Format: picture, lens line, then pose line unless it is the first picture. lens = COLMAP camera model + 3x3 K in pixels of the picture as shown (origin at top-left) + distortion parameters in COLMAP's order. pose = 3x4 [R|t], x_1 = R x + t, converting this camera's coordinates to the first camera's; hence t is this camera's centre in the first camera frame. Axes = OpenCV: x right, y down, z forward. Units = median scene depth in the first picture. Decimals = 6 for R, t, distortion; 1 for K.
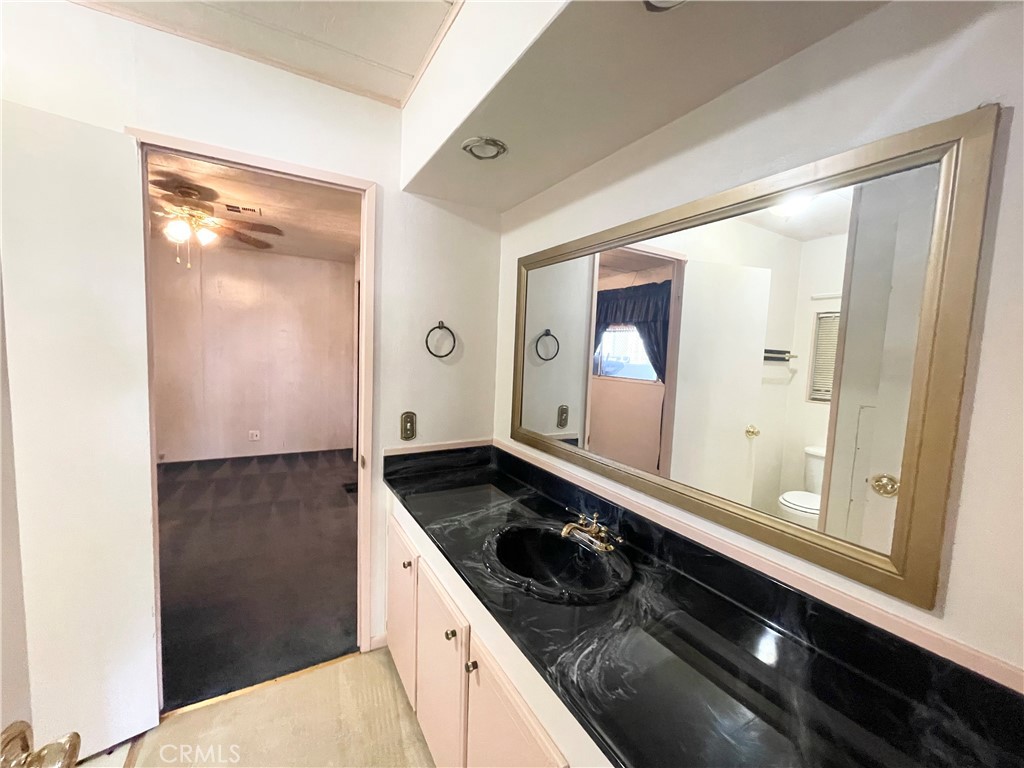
lens RADIAL K [[413.4, 0, 503.5], [0, 413.4, 392.0], [0, 0, 1]] dist [-0.002232, 0.000788]
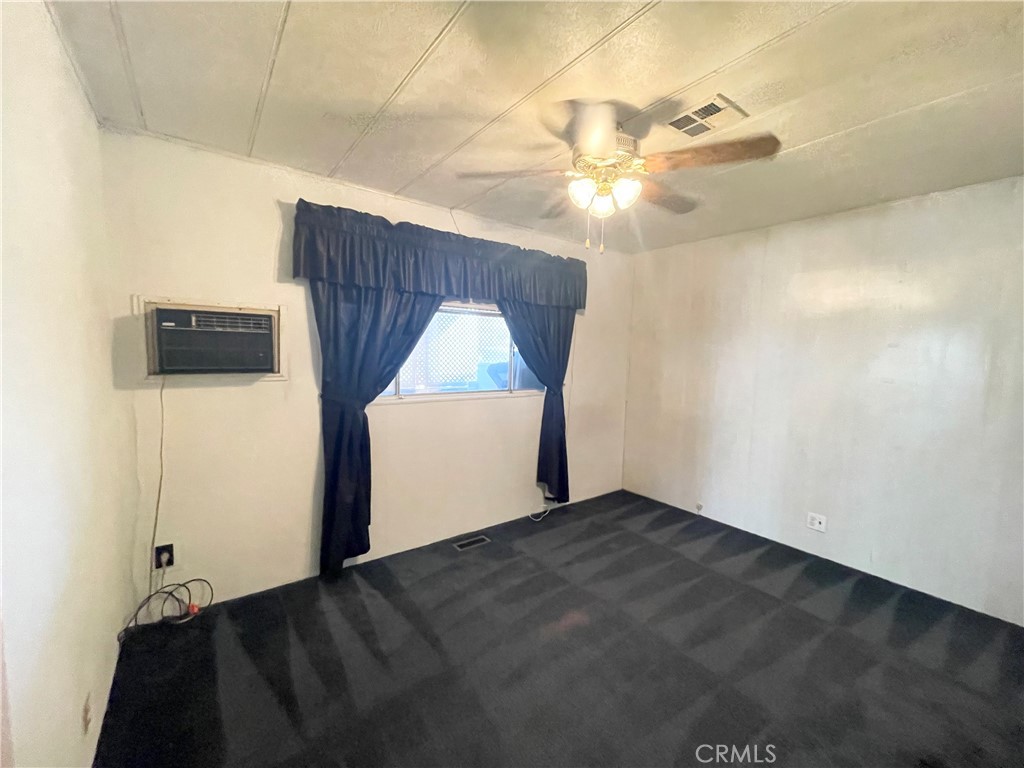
lens RADIAL K [[413.4, 0, 508.3], [0, 413.4, 382.2], [0, 0, 1]] dist [-0.002232, 0.000788]
pose [[0.134779, 0.046209, -0.989798, -0.088940], [-0.119544, 0.992374, 0.030052, -0.067831], [0.983638, 0.114274, 0.139275, 0.510238]]
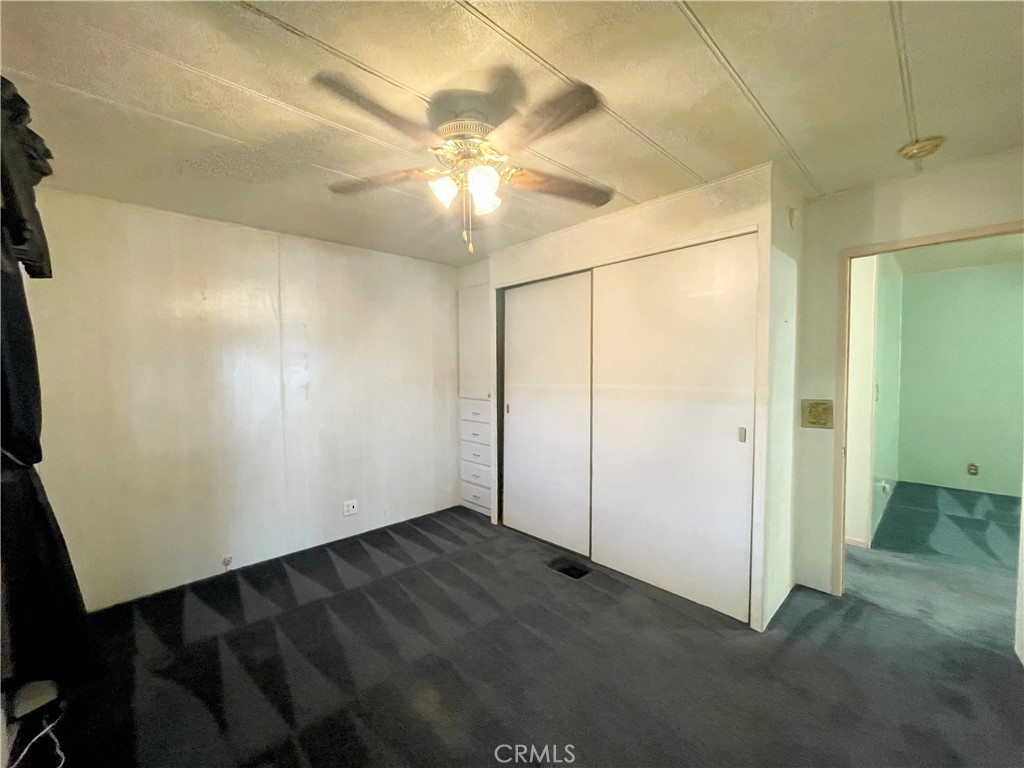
lens RADIAL K [[413.4, 0, 508.7], [0, 413.4, 383.2], [0, 0, 1]] dist [-0.002232, 0.000788]
pose [[0.966815, -0.049013, 0.250731, -0.573442], [0.065628, 0.996138, -0.058333, -0.050816], [-0.246904, 0.072852, 0.966298, 0.276017]]
